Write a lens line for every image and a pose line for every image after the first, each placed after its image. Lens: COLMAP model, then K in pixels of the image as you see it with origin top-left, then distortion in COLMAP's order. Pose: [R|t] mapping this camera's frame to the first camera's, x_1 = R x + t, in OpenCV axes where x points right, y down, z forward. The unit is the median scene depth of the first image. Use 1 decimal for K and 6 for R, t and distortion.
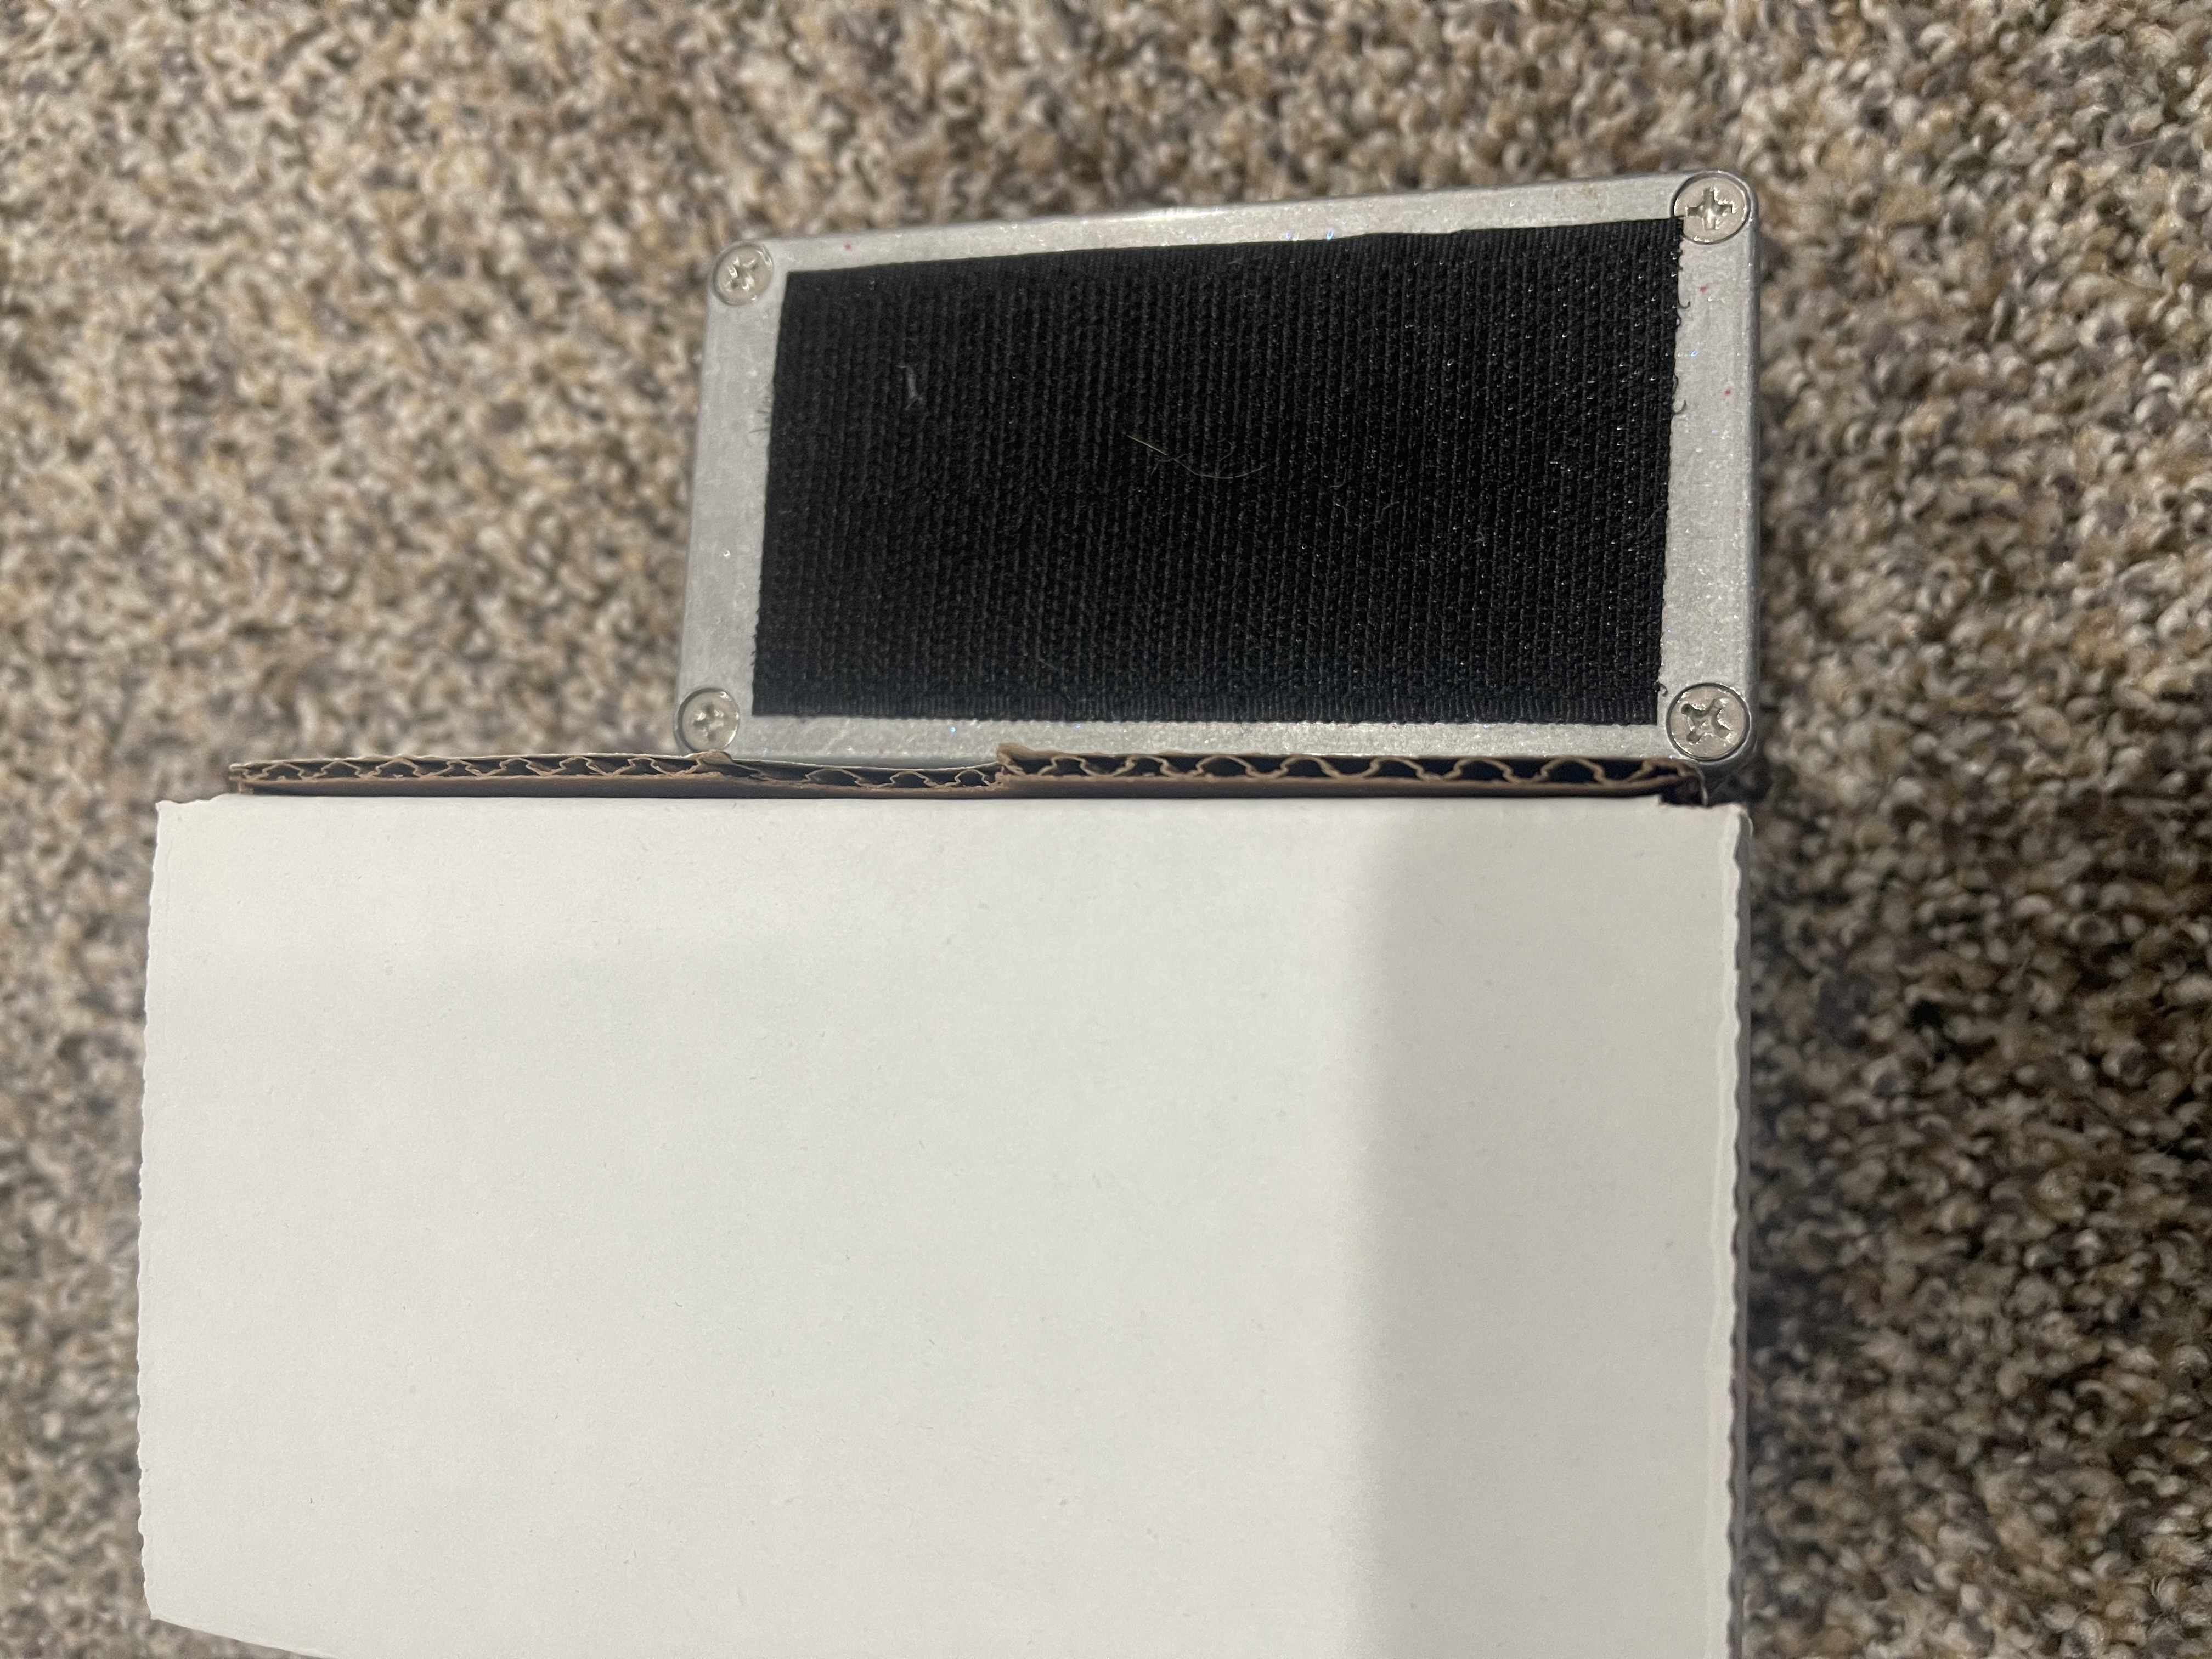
lens RADIAL K [[1607.9, 0, 1101.9], [0, 1607.9, 832.1], [0, 0, 1]] dist [0.054782, -0.114288]
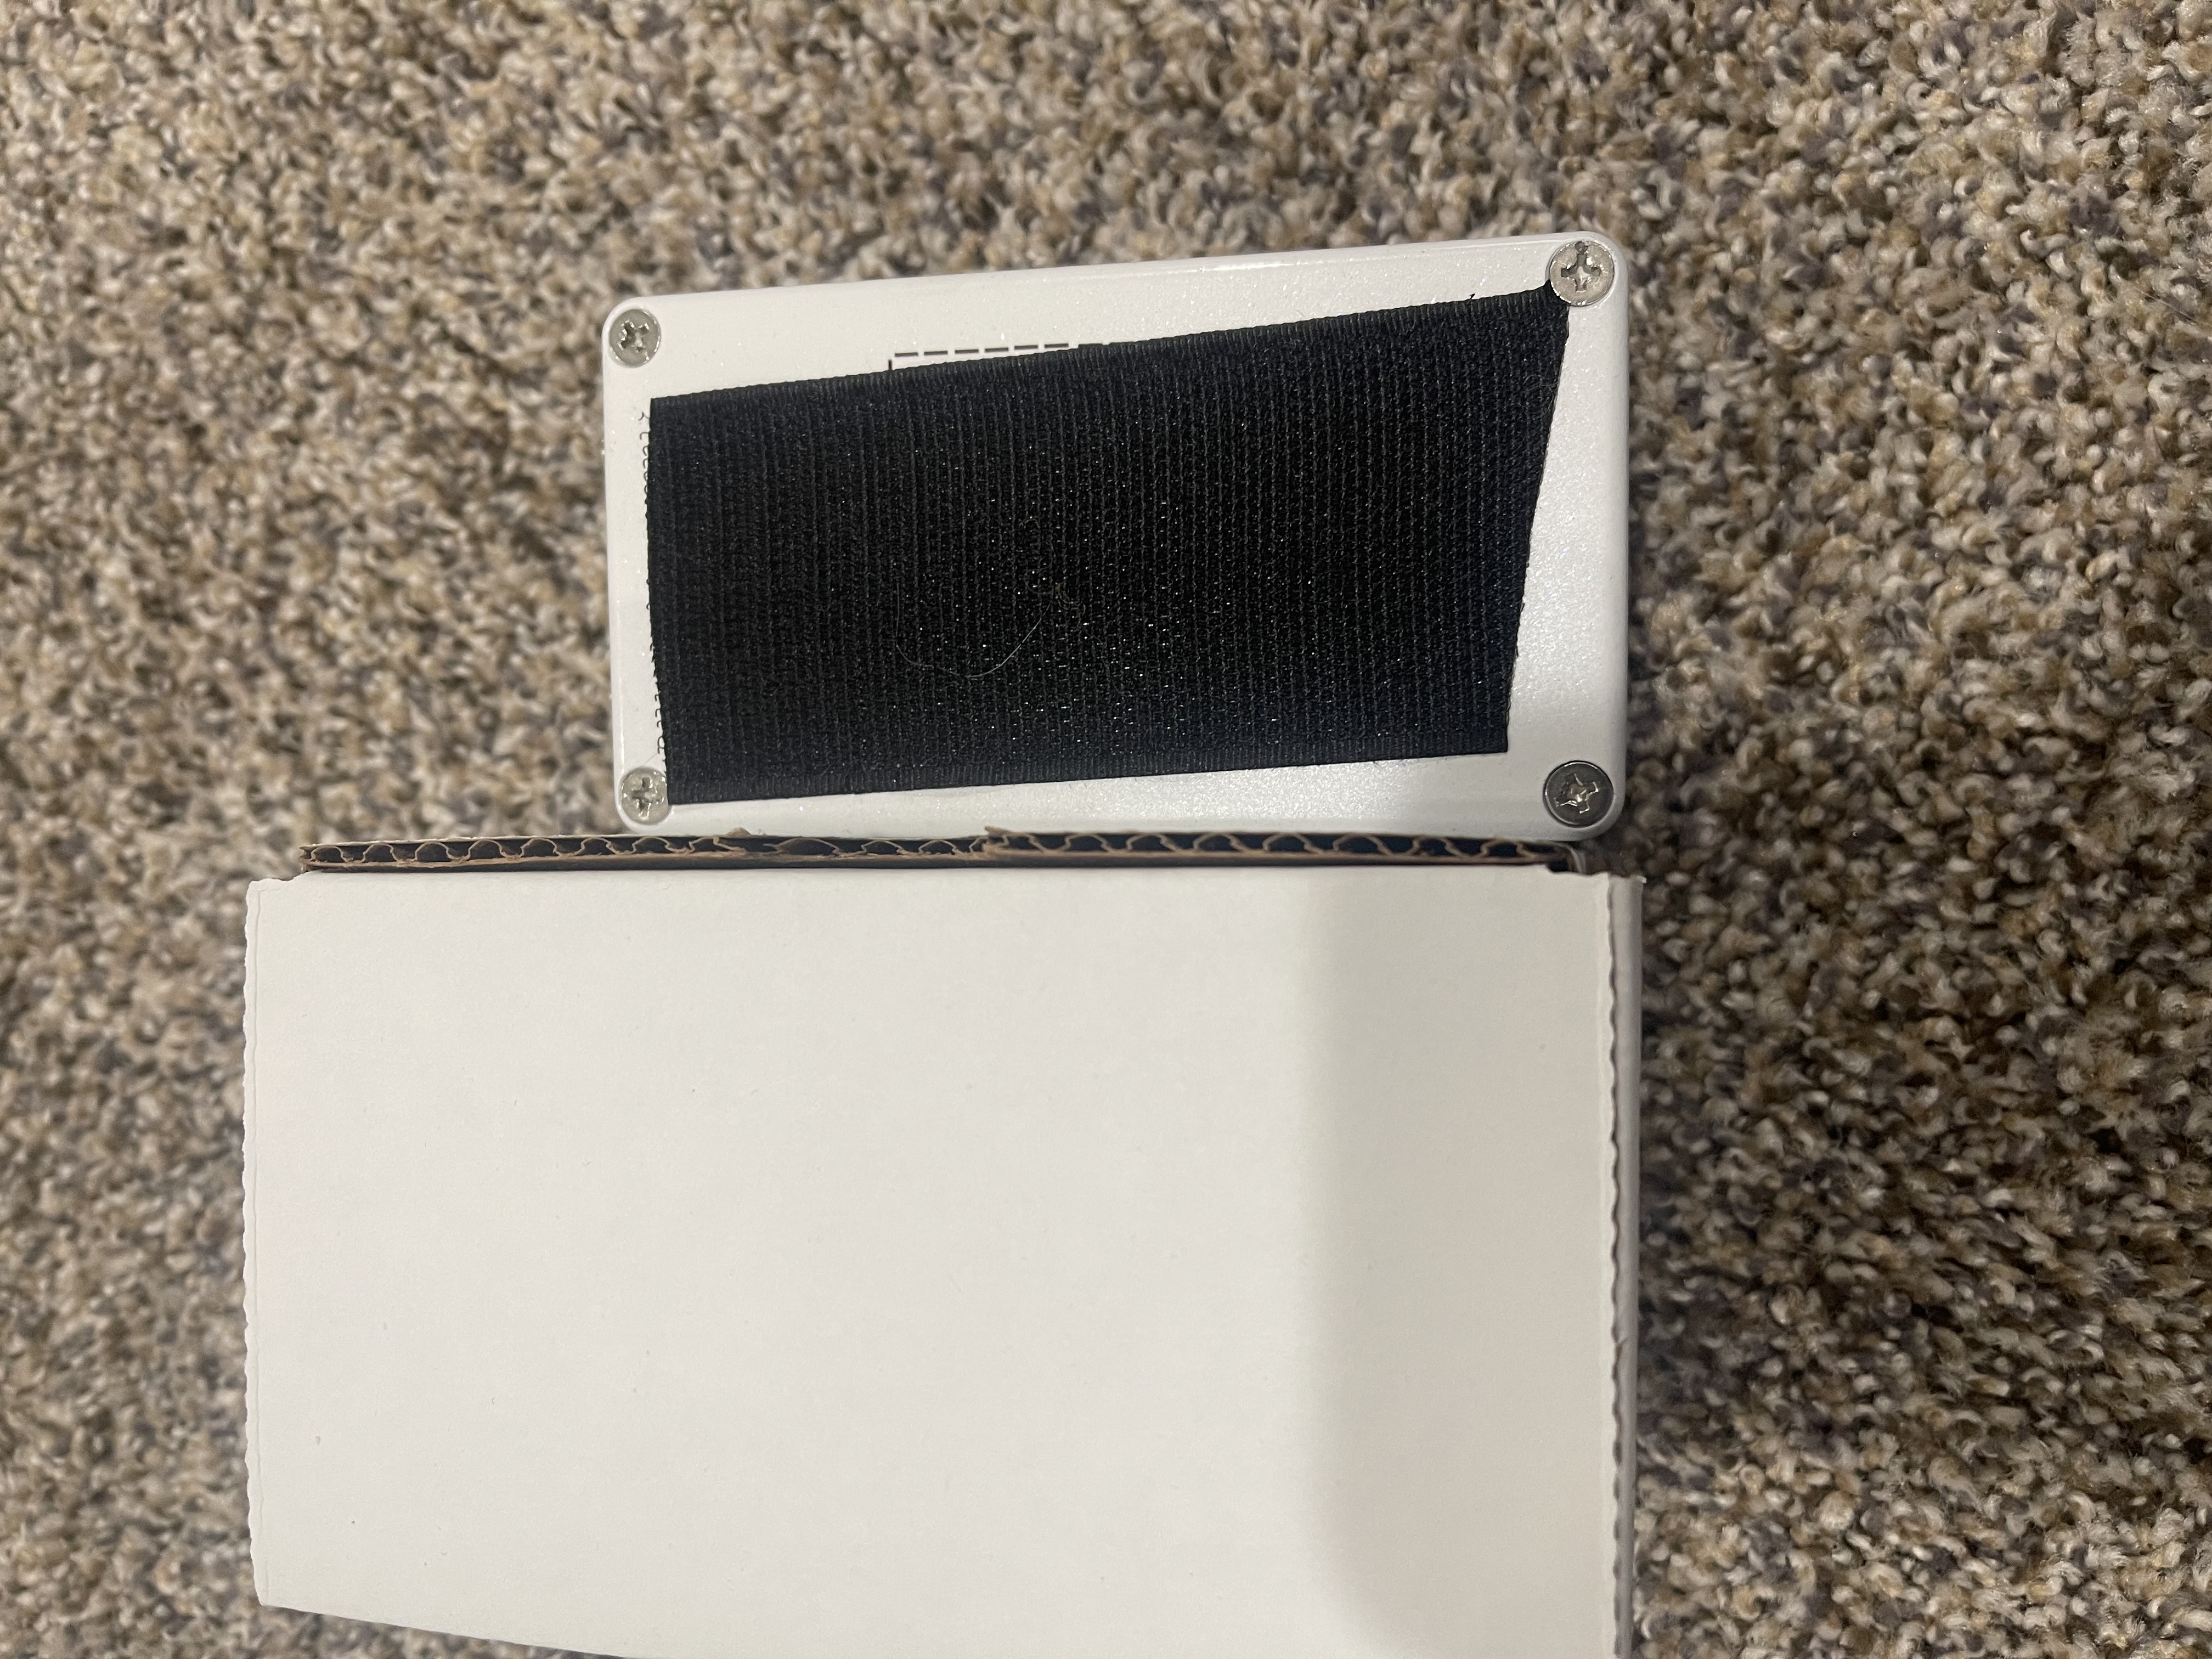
lens RADIAL K [[1607.9, 0, 1101.9], [0, 1607.9, 832.1], [0, 0, 1]] dist [0.054782, -0.114288]
pose [[0.998440, 0.053085, 0.017293, -0.333881], [-0.053636, 0.998011, 0.033116, -0.166677], [-0.015500, -0.033992, 0.999302, 0.004672]]
